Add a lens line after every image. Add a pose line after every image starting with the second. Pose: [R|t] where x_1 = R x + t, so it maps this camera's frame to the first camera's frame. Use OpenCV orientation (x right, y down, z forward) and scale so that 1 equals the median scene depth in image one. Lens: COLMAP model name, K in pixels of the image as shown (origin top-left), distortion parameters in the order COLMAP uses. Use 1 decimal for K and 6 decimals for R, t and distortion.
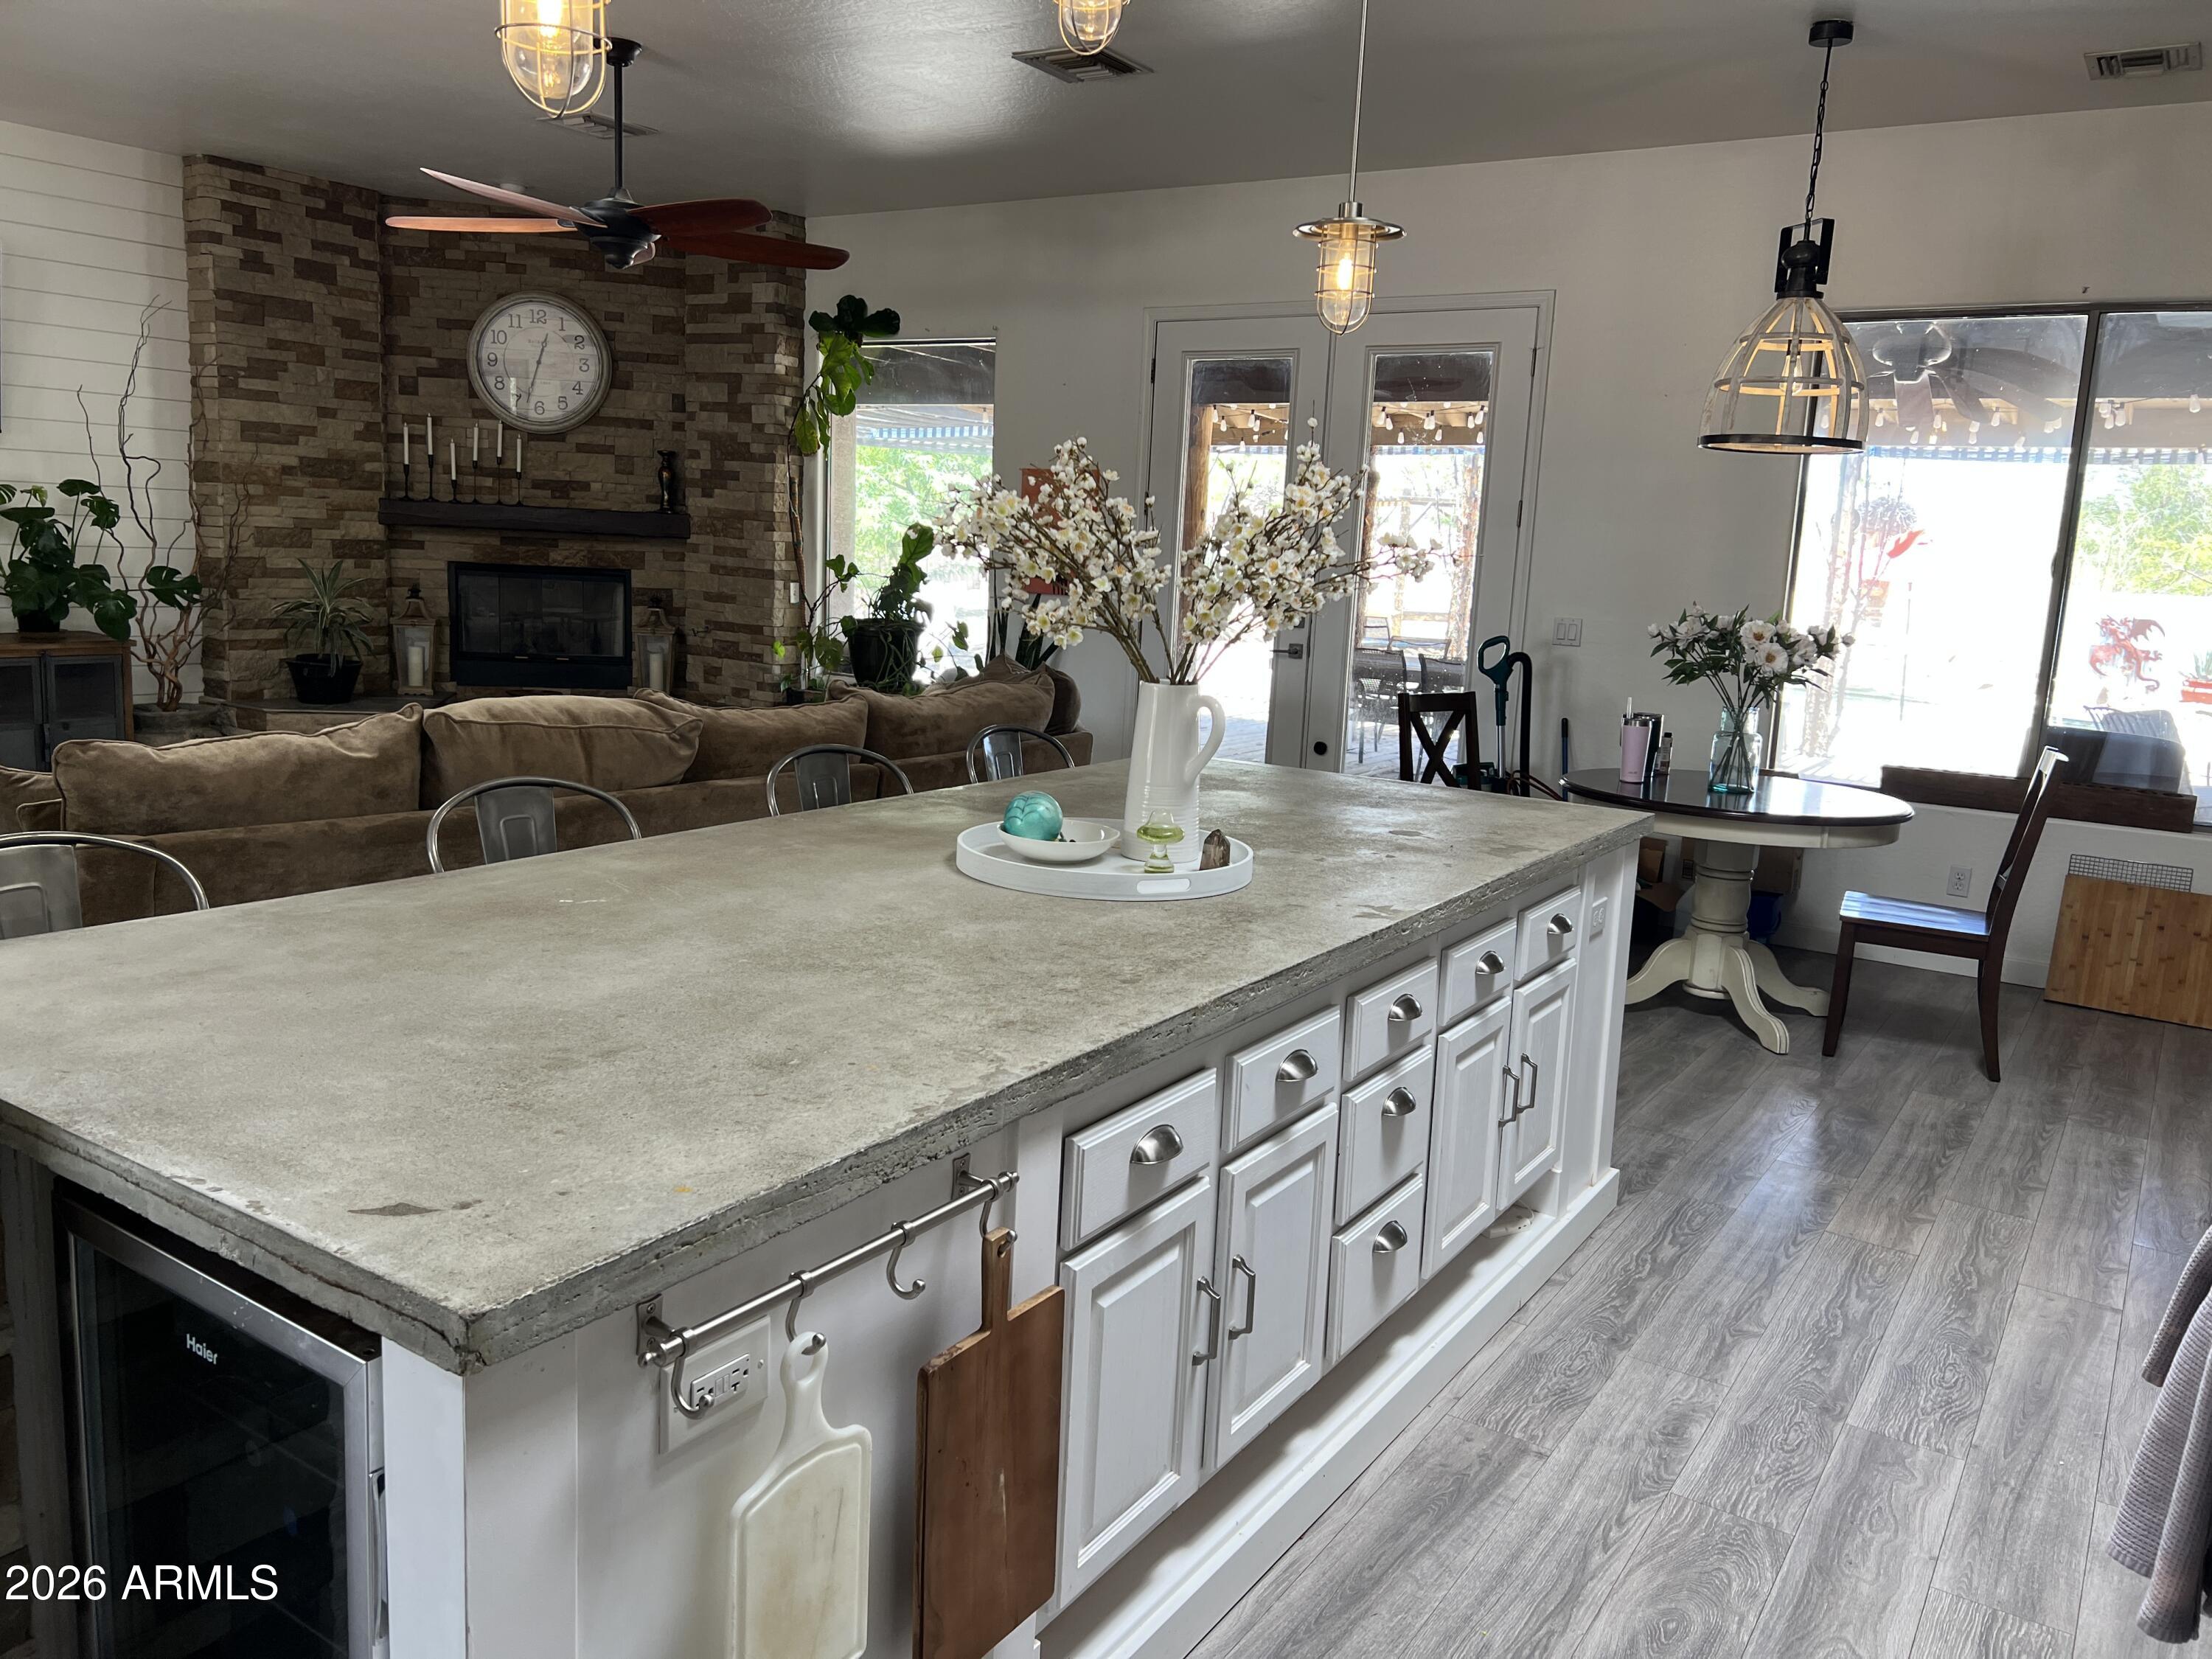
lens RADIAL K [[1635.8, 0, 1106.0], [0, 1635.8, 803.1], [0, 0, 1]] dist [0.001414, 0.005932]
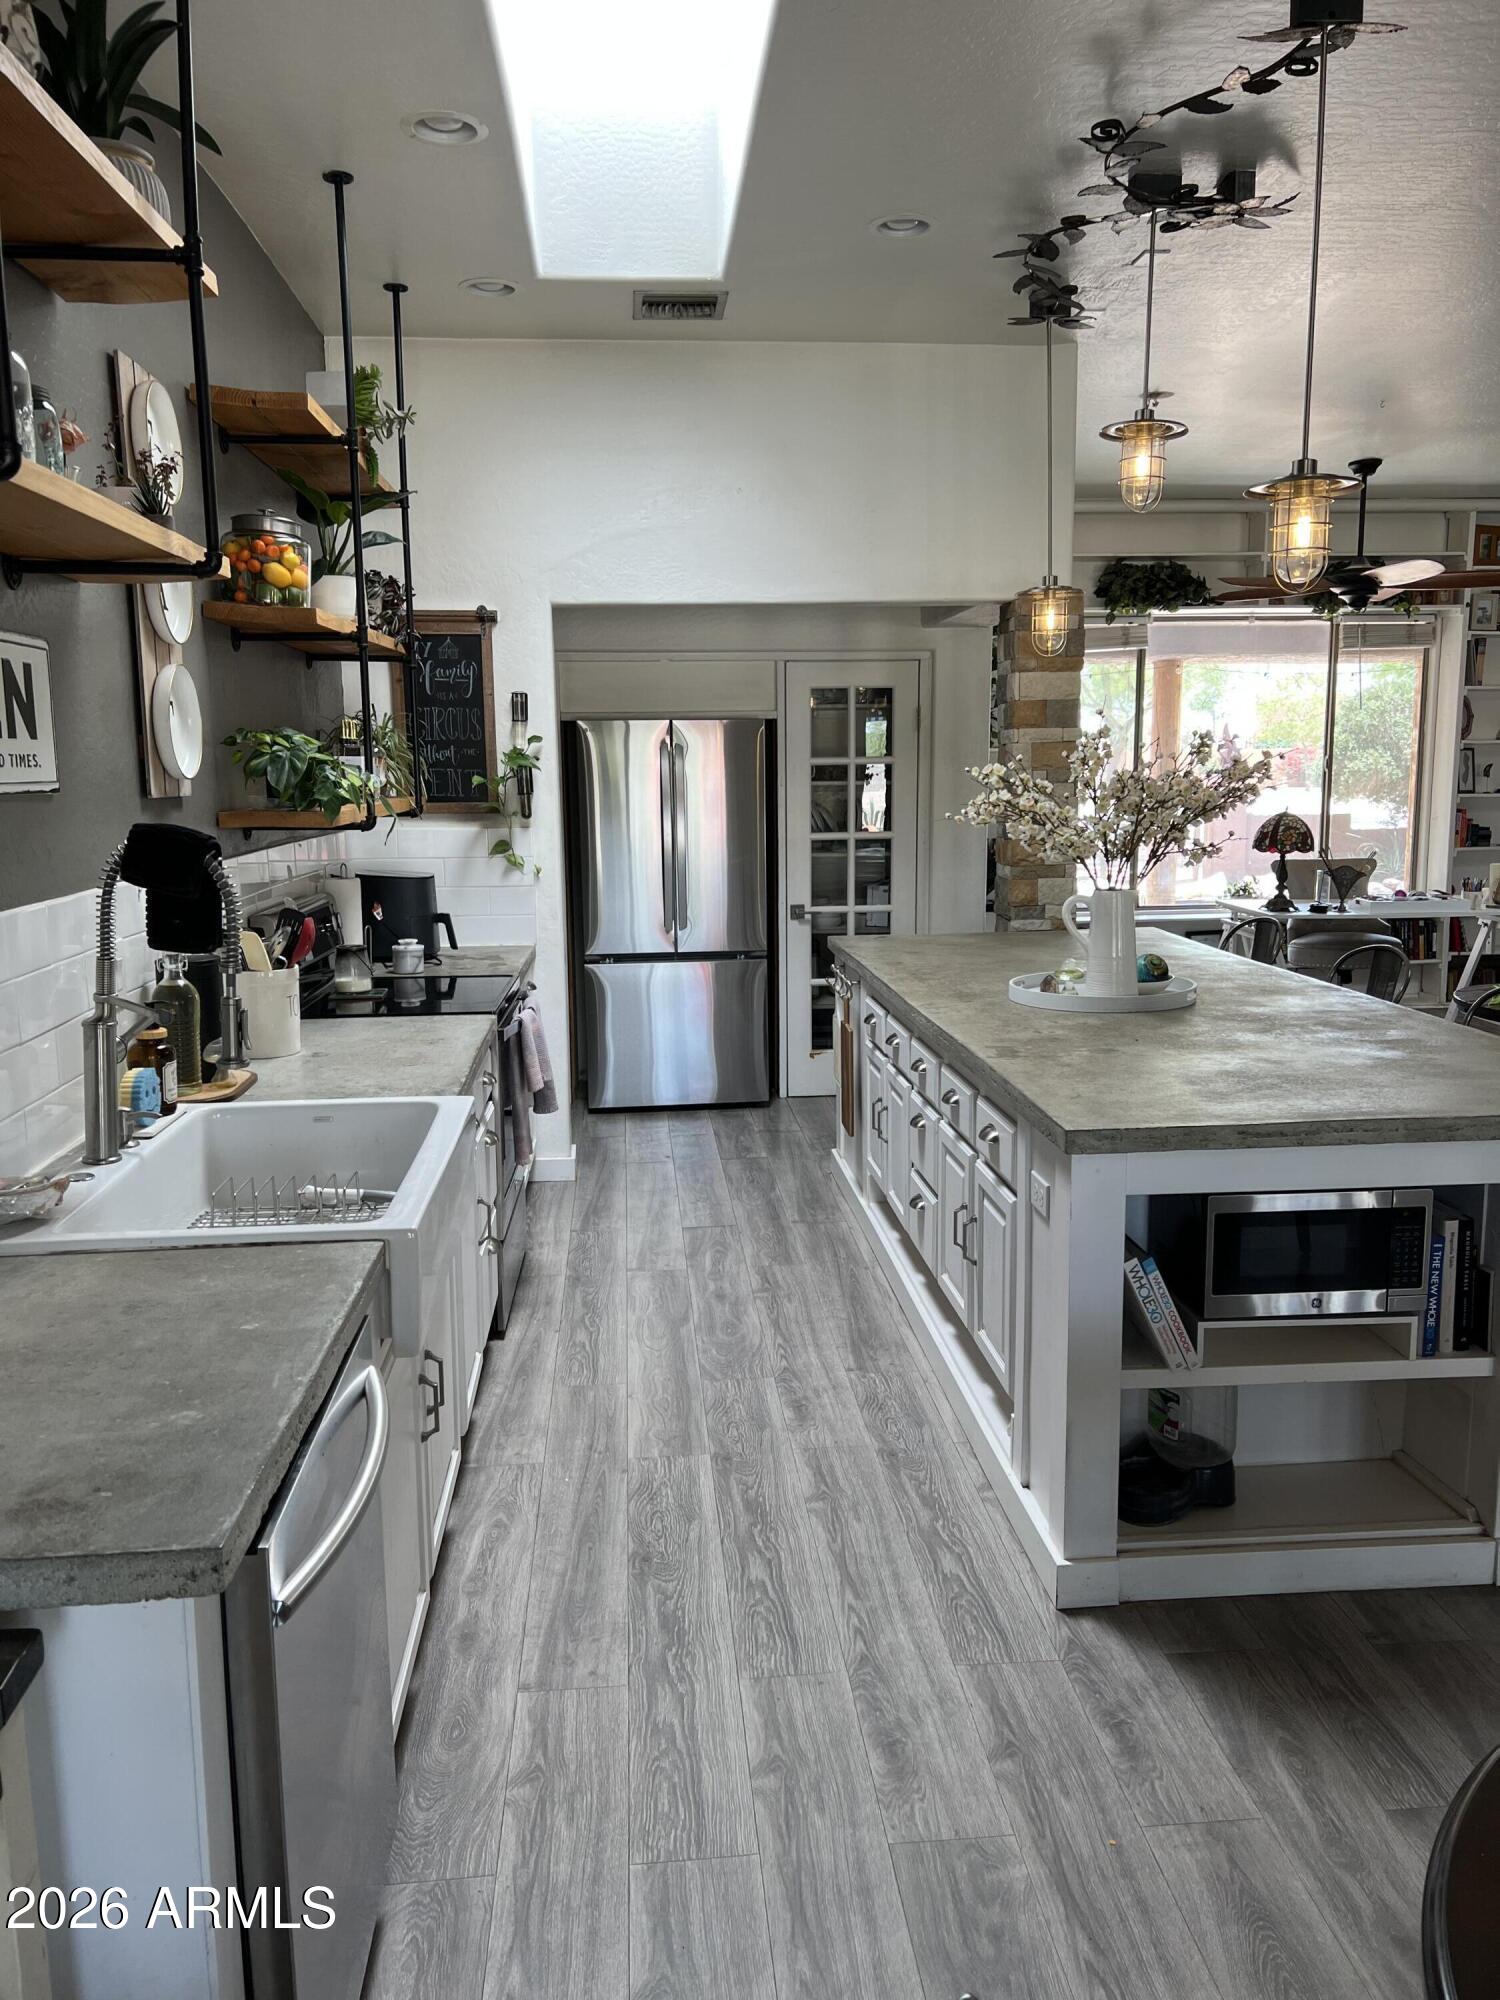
lens RADIAL K [[1505.7, 0, 752.7], [0, 1505.7, 989.0], [0, 0, 1]] dist [0.078678, -0.111300]
pose [[-0.778643, 0.057071, -0.624866, 0.362525], [-0.127718, 0.960592, 0.246883, -0.089313], [0.614331, 0.272040, -0.740669, 0.566987]]
